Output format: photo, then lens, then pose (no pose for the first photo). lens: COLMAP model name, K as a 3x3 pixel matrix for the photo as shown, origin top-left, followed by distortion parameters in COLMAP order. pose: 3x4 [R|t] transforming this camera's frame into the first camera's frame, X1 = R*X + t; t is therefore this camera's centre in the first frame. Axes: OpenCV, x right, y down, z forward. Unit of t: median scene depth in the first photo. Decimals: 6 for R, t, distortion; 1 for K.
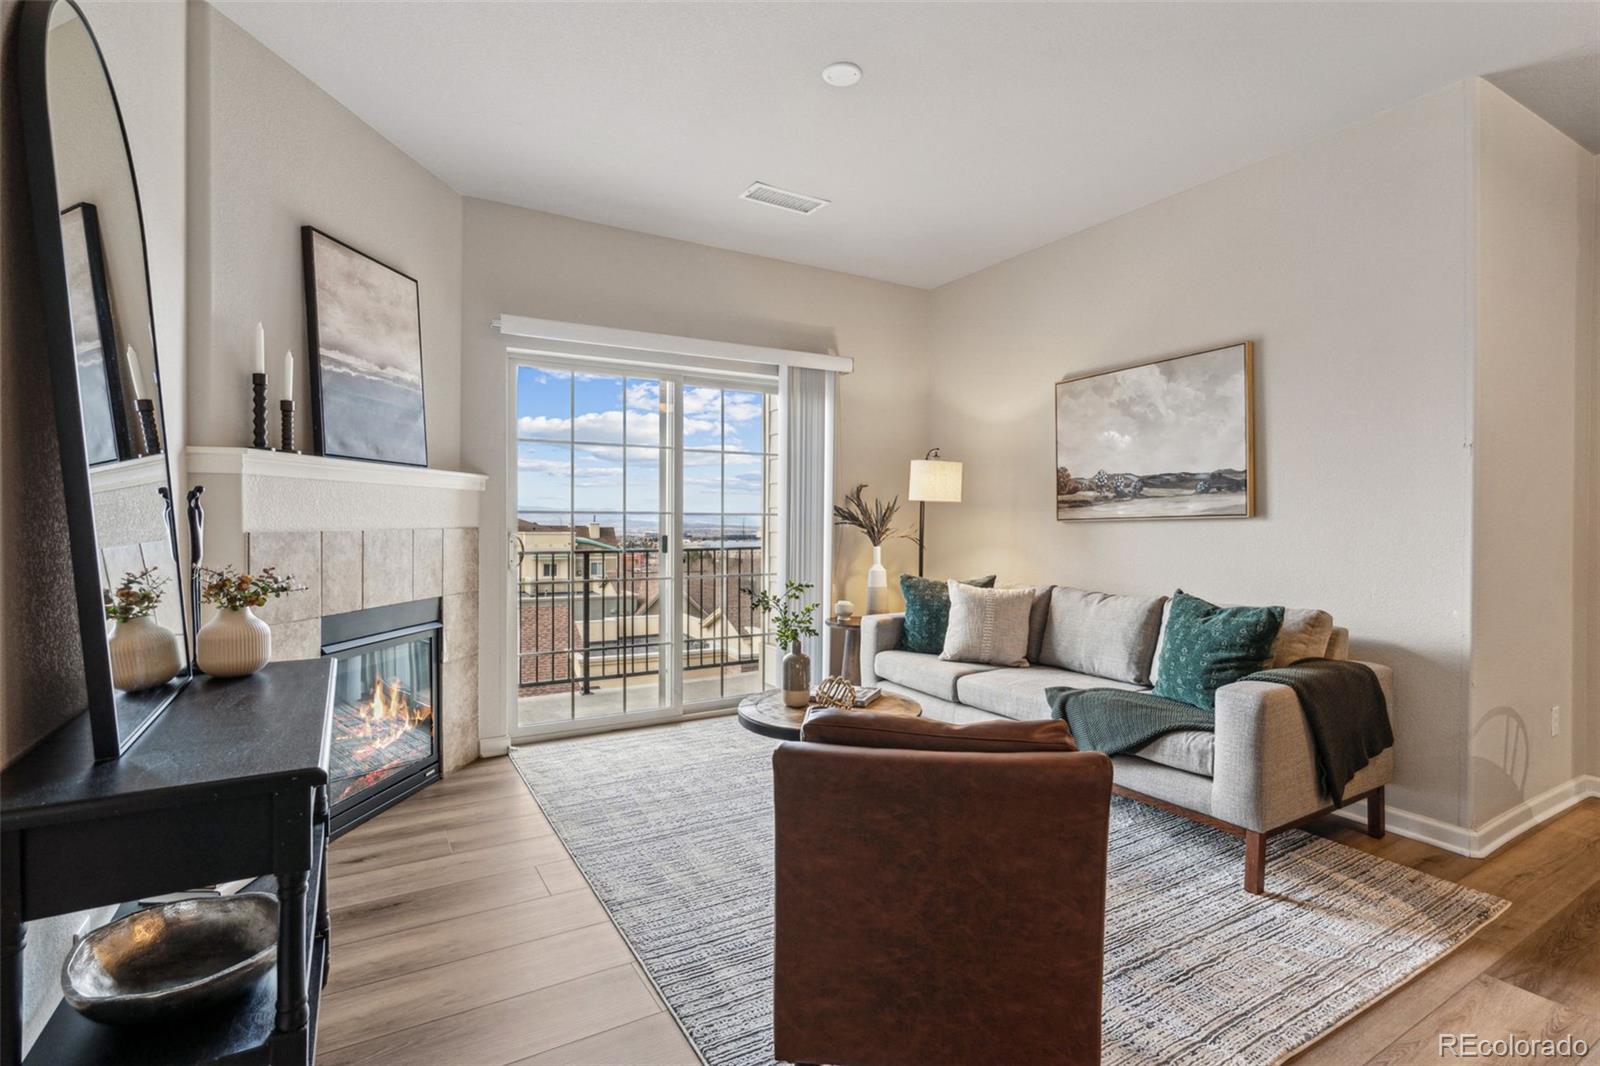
lens RADIAL K [[742.6, 0, 797.7], [0, 742.6, 538.2], [0, 0, 1]] dist [-0.010672, 0.005098]
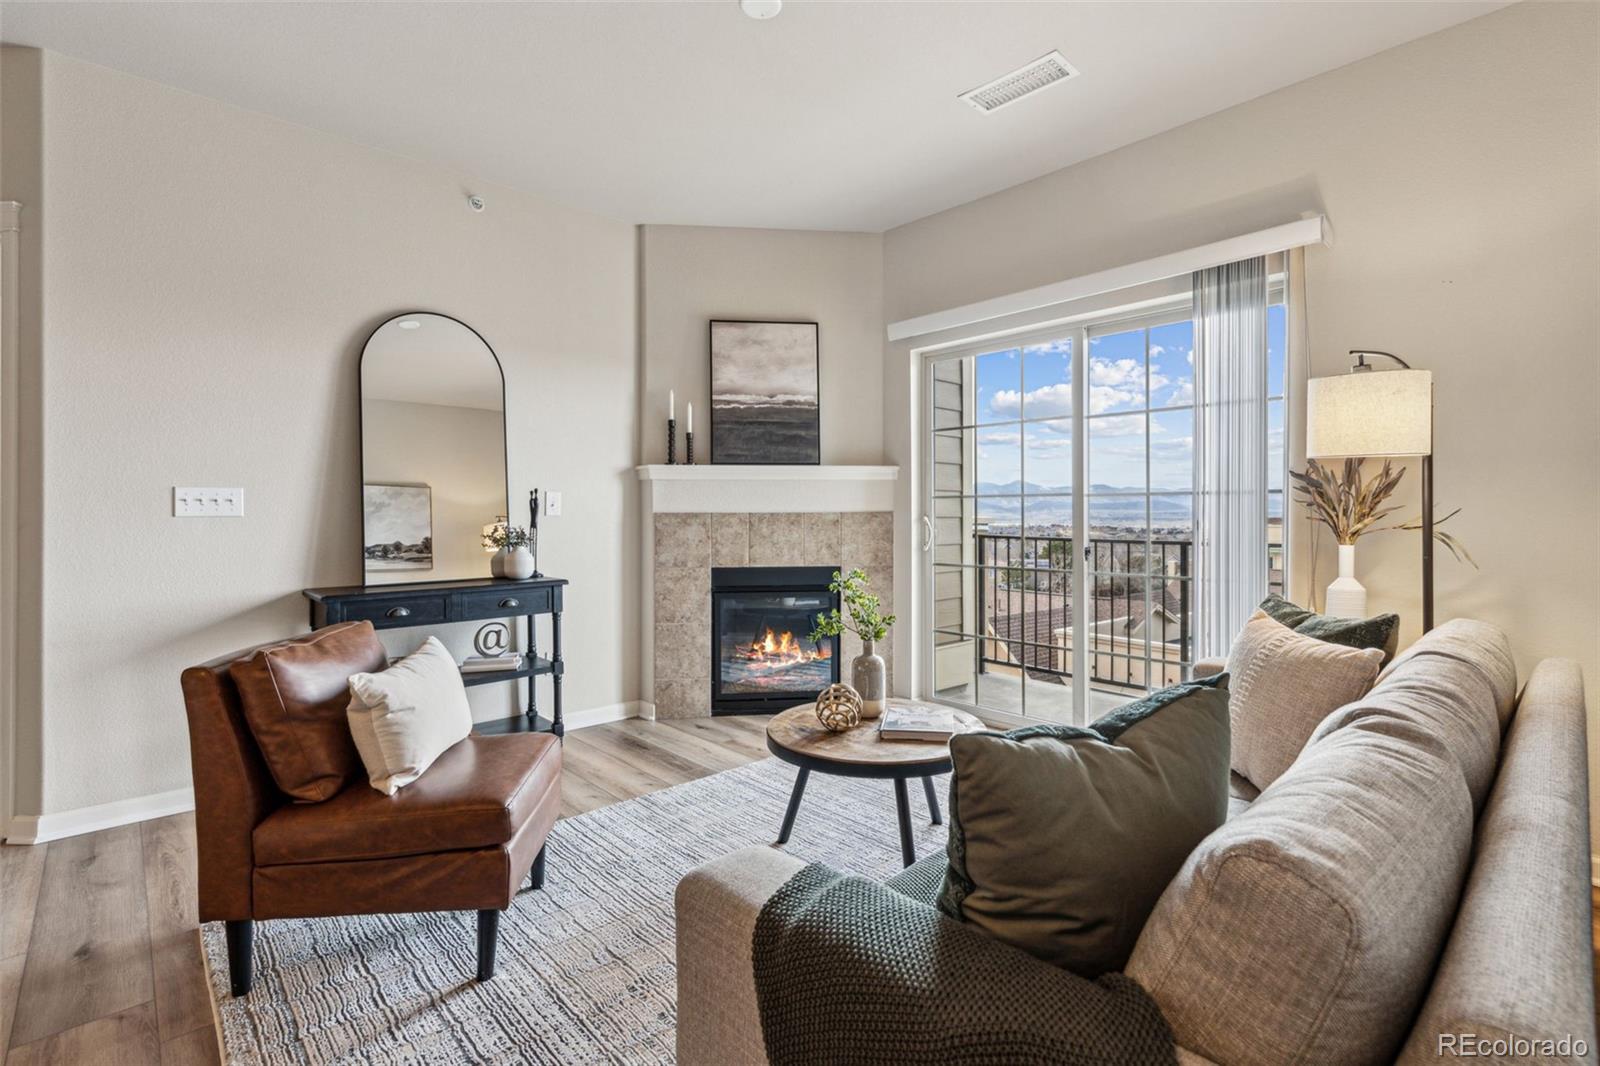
lens RADIAL K [[742.6, 0, 800.2], [0, 742.6, 513.6], [0, 0, 1]] dist [-0.010672, 0.005098]
pose [[0.230406, 0.000422, -0.973094, 0.897177], [-0.018449, 0.999822, -0.003934, -0.004219], [0.972920, 0.018860, 0.230373, 0.794438]]
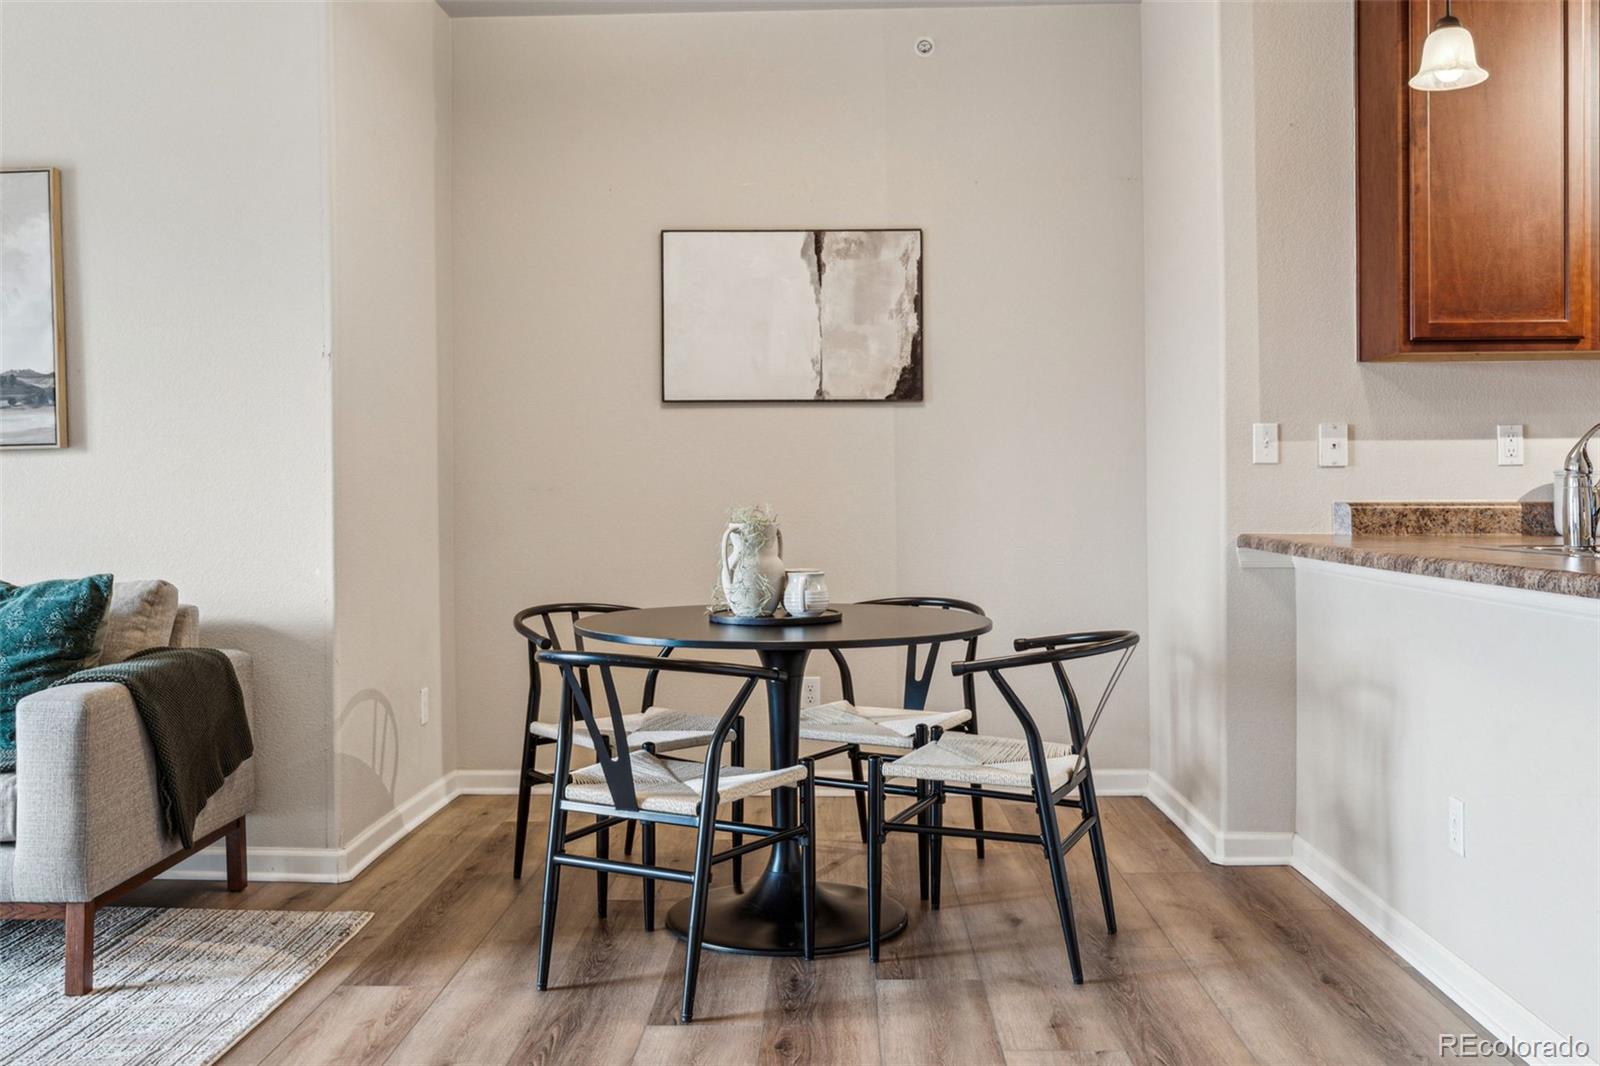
lens RADIAL K [[1462.1, 0, 785.5], [0, 1462.1, 504.7], [0, 0, 1]] dist [0.006339, 0.000000]
pose [[0.534232, -0.006254, 0.845315, -0.135210], [0.022827, 0.999715, -0.007030, 0.047103], [-0.845029, 0.023052, 0.534223, -0.220713]]
